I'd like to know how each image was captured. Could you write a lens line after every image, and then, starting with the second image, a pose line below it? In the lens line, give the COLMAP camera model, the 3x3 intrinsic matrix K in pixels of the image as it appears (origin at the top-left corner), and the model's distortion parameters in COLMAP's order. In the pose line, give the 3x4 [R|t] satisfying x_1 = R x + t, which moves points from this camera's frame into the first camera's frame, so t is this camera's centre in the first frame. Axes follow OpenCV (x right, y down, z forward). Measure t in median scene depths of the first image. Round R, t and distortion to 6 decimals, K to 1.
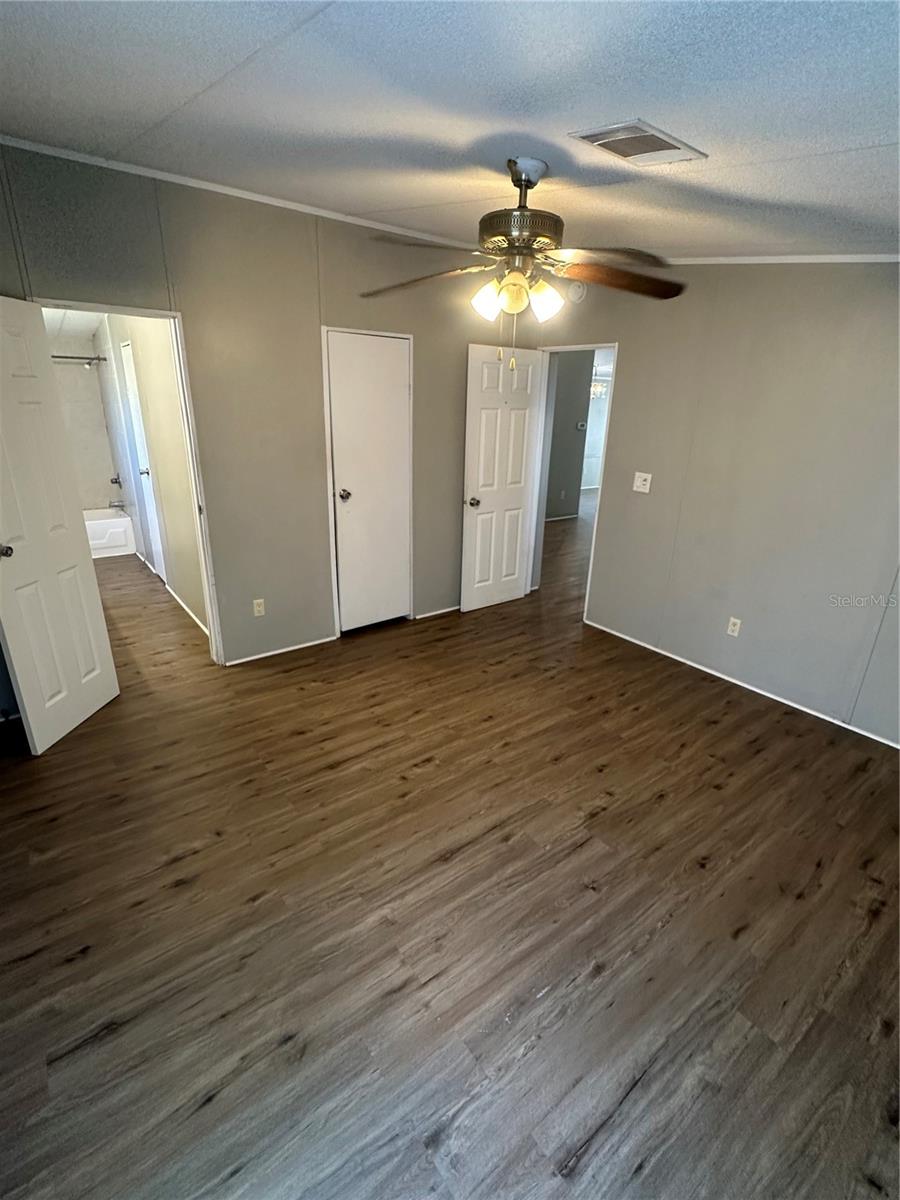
lens RADIAL K [[554.6, 0, 452.6], [0, 554.6, 598.4], [0, 0, 1]] dist [-0.003183, -0.000368]
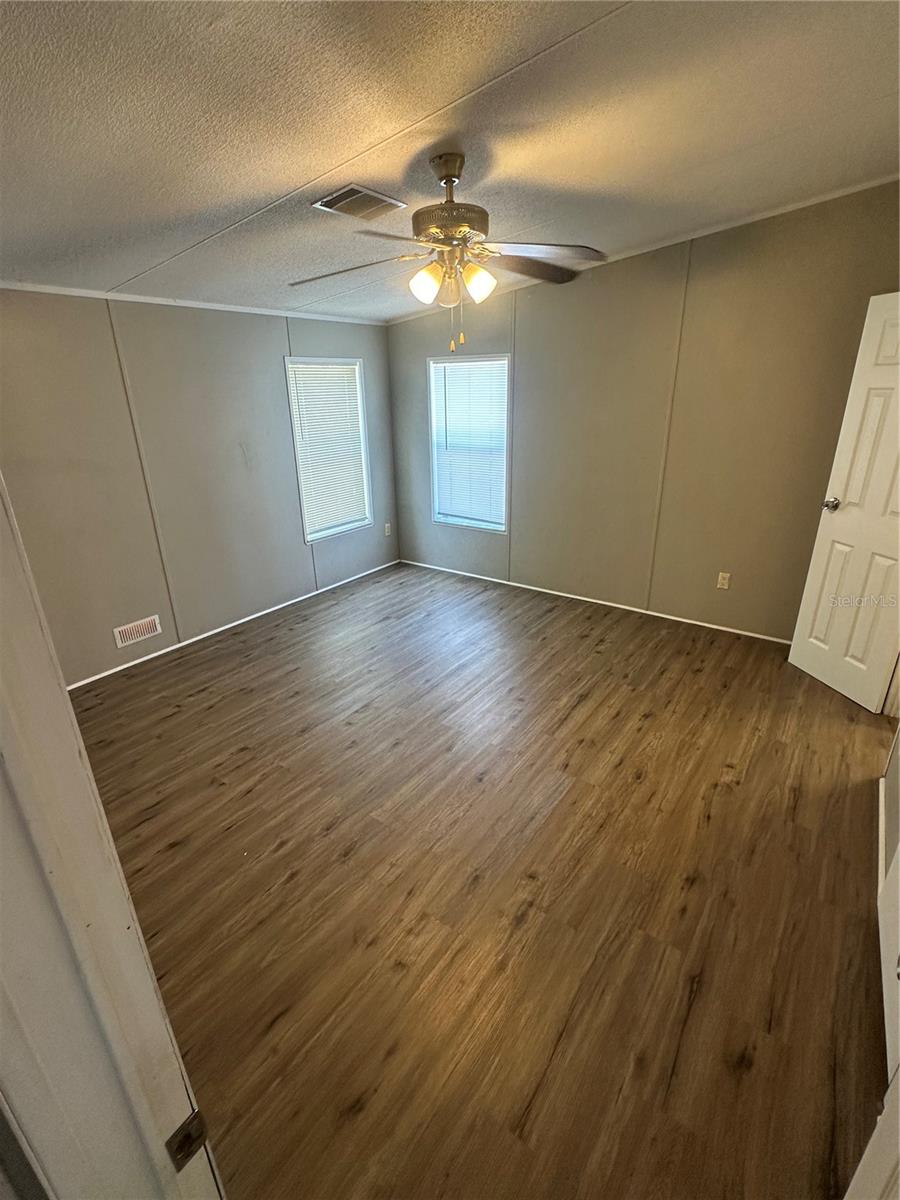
lens RADIAL K [[554.6, 0, 451.4], [0, 554.6, 600.6], [0, 0, 1]] dist [-0.003183, -0.000368]
pose [[-0.956856, 0.093437, -0.275128, 0.325439], [-0.110200, 0.759441, 0.641175, -0.526583], [0.268853, 0.643831, -0.716379, 1.498242]]
